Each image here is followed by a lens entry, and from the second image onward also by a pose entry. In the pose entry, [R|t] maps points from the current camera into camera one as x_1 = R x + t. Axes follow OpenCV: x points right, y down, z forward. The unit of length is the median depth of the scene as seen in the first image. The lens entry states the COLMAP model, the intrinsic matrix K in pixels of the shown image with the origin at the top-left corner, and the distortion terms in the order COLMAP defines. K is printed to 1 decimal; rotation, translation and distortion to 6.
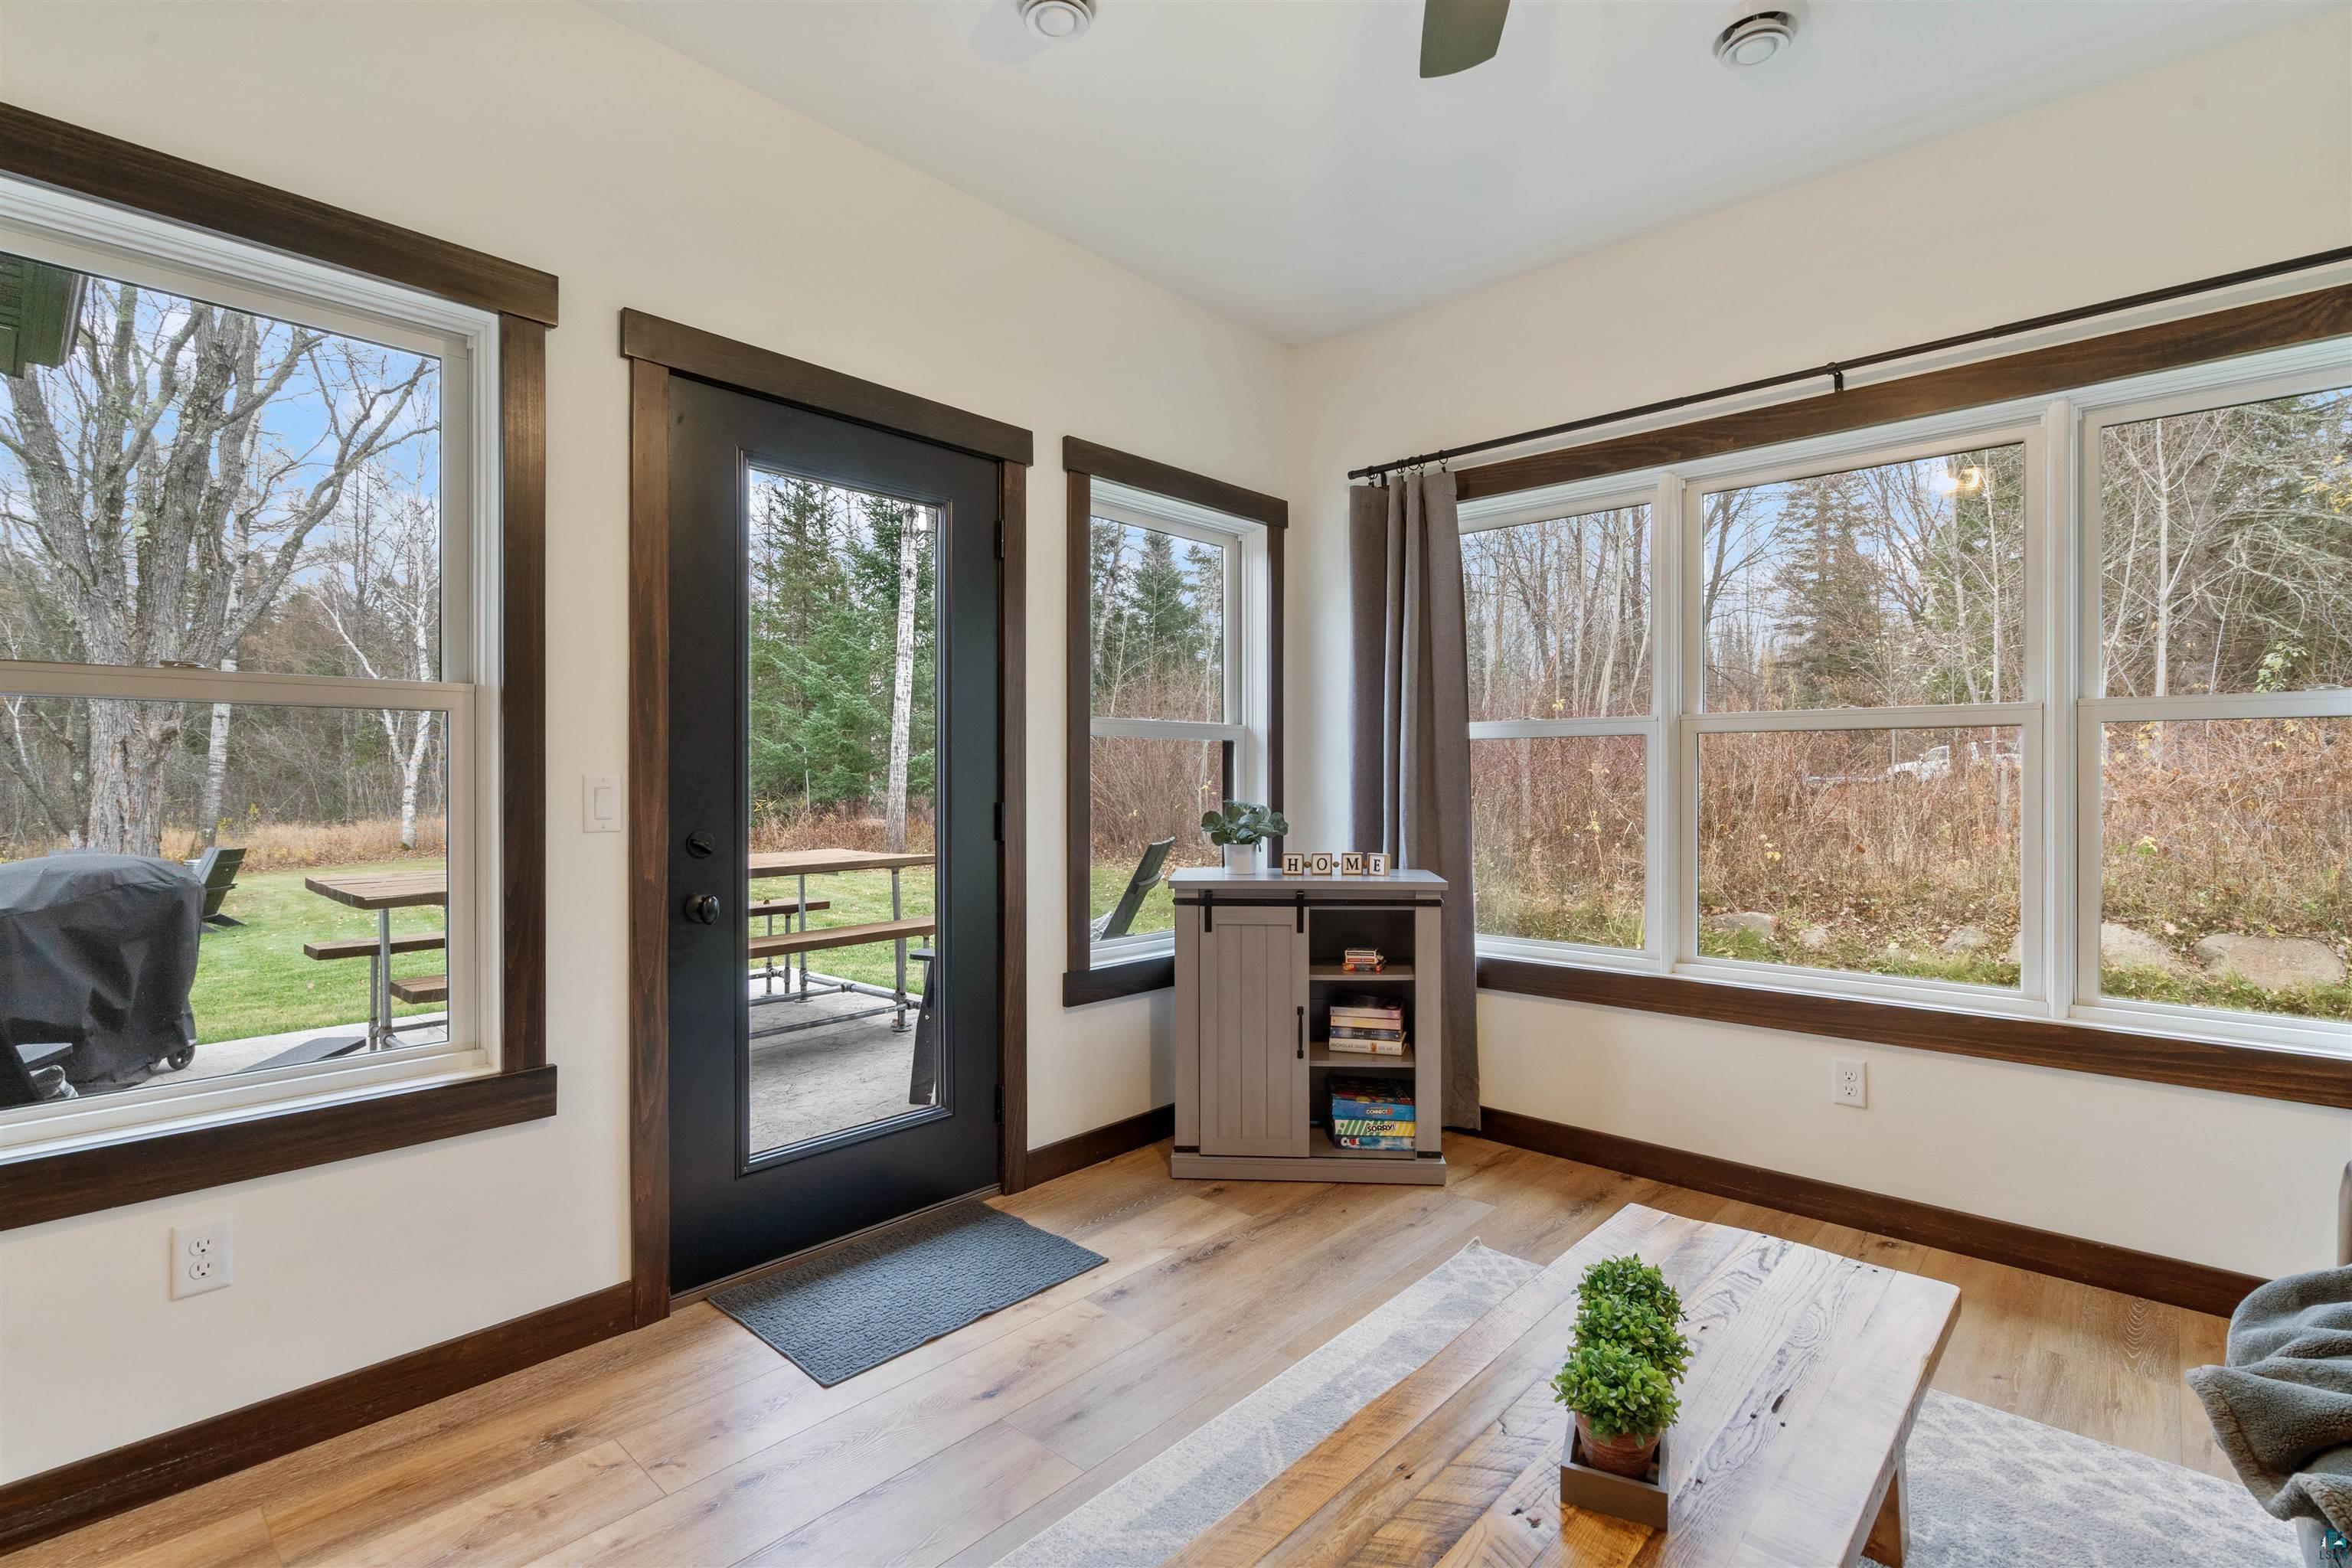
lens RADIAL K [[1070.5, 0, 1175.5], [0, 1070.5, 783.7], [0, 0, 1]] dist [-0.010269, 0.002688]
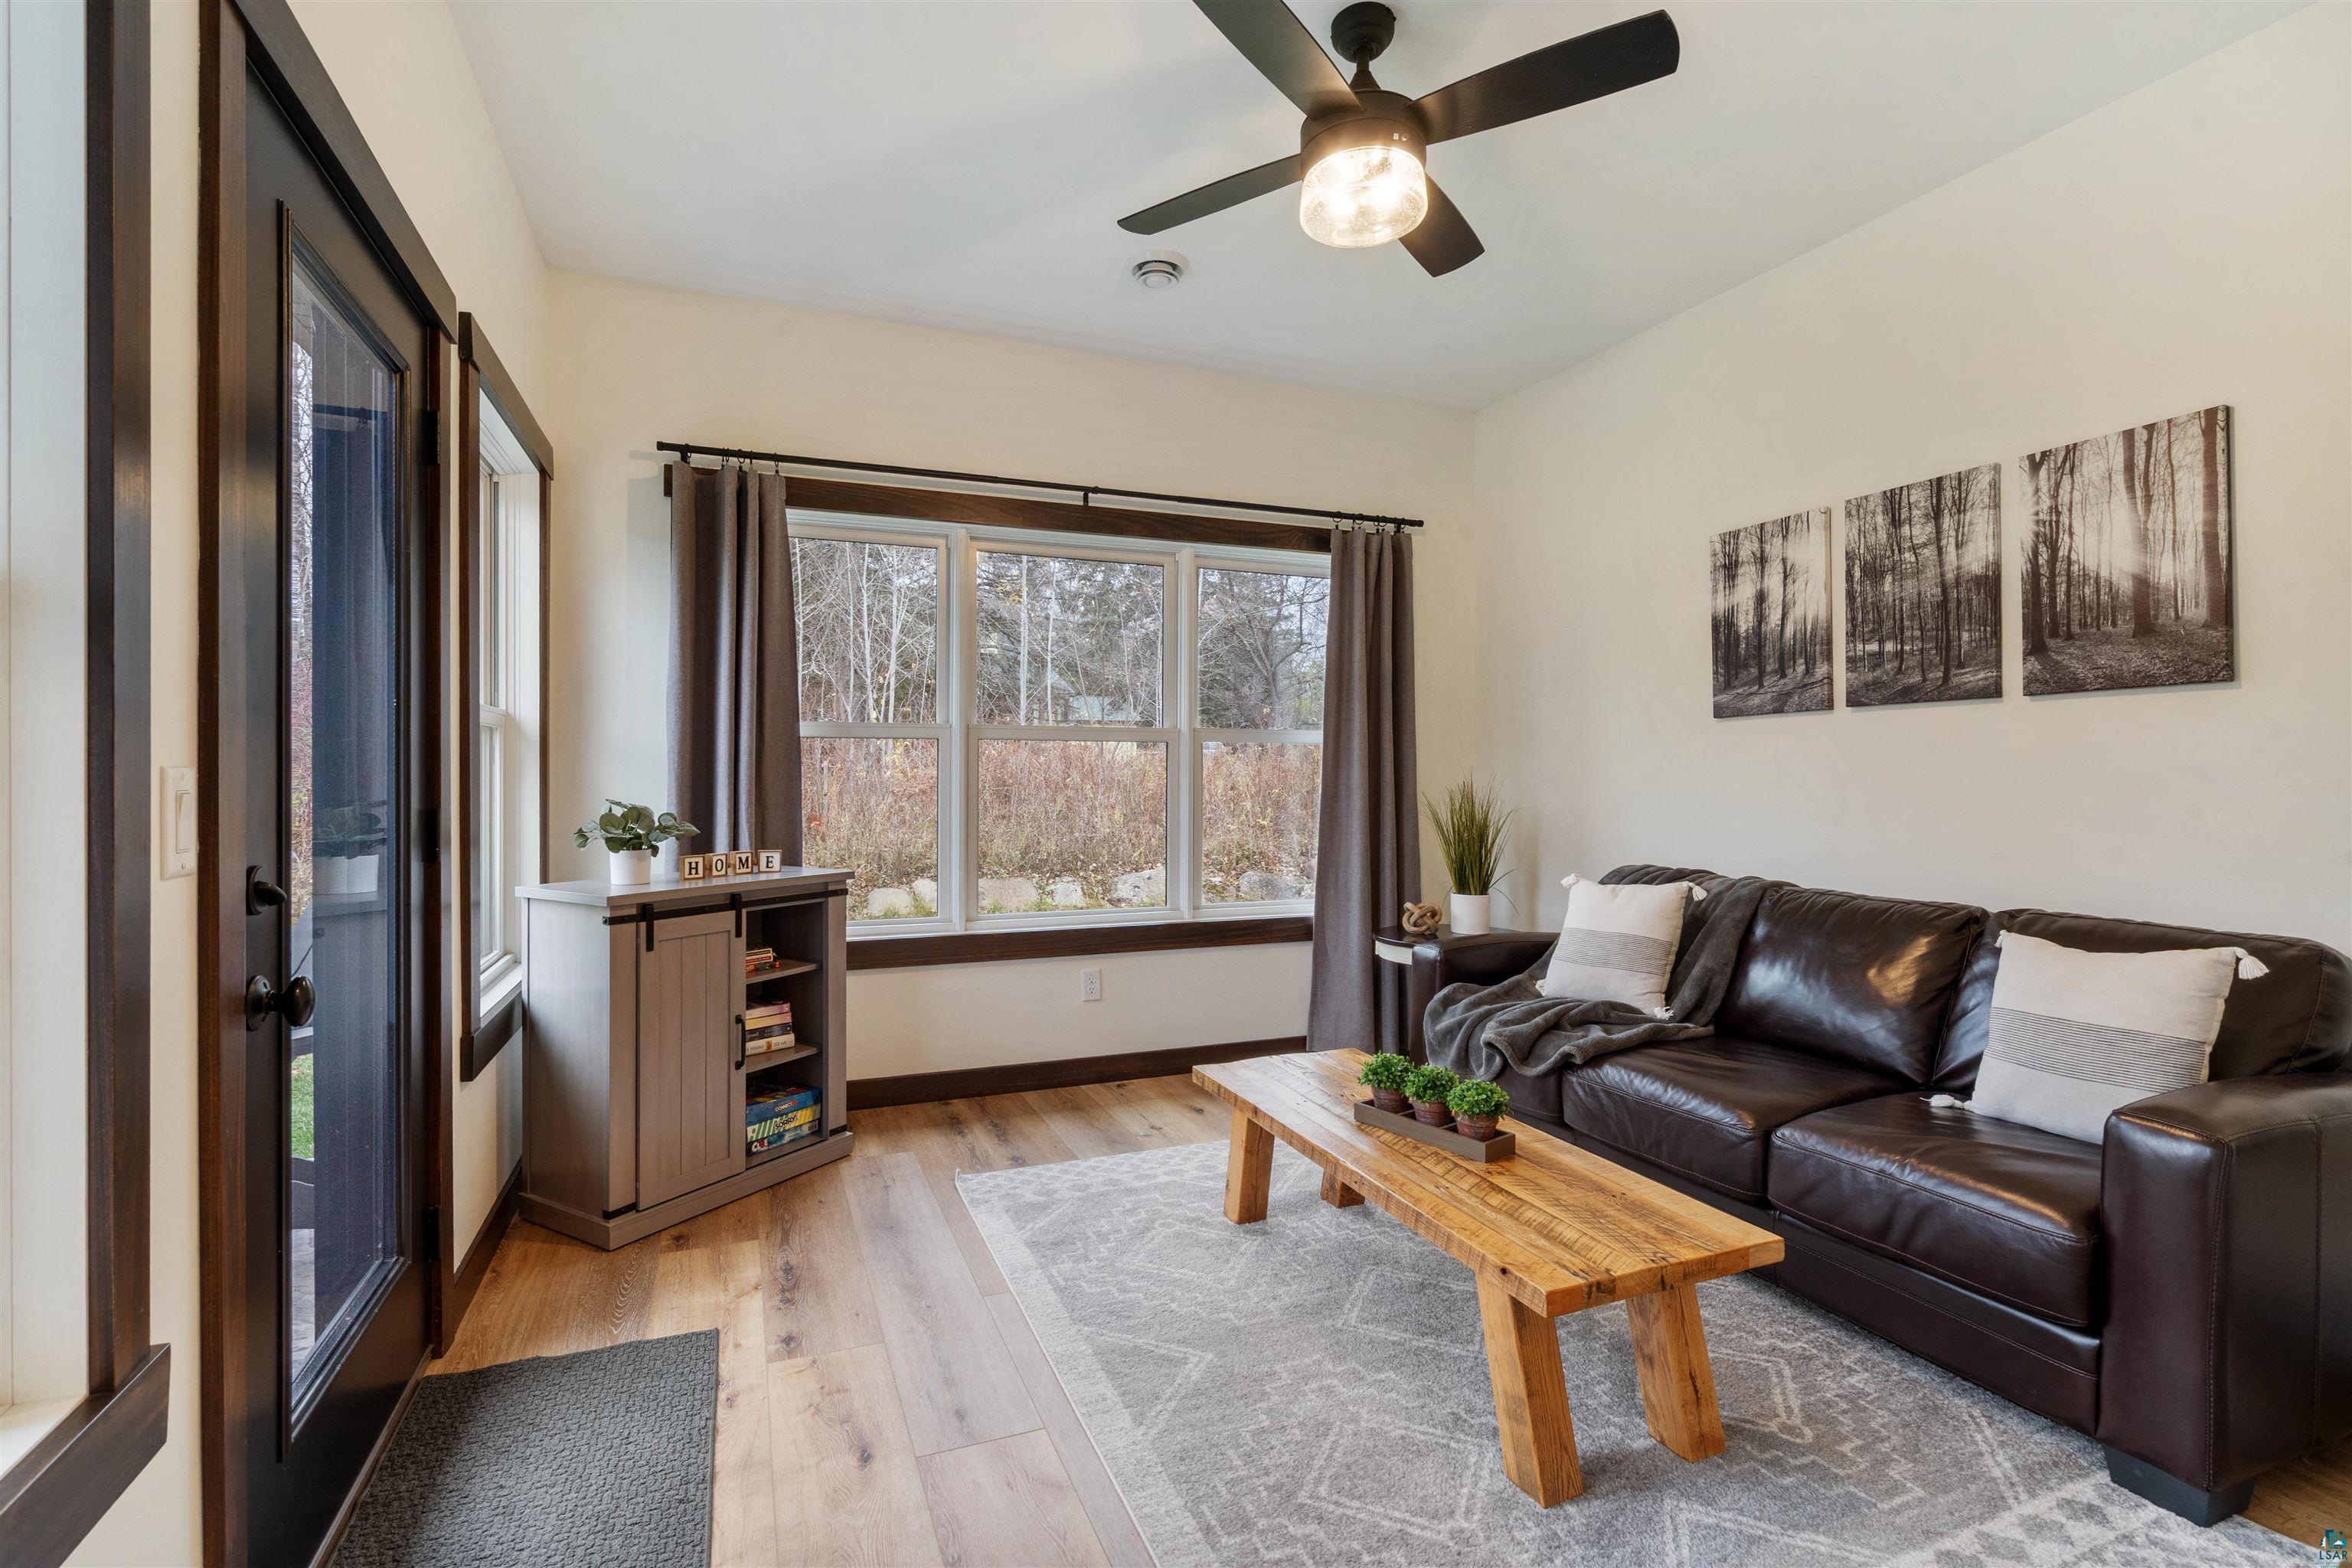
lens RADIAL K [[1070.5, 0, 1169.6], [0, 1070.5, 777.5], [0, 0, 1]] dist [-0.010269, 0.002688]
pose [[0.437879, -0.002604, 0.899030, -0.564070], [0.002630, 0.999995, 0.001616, -0.002940], [-0.899030, 0.001656, 0.437884, 0.239677]]
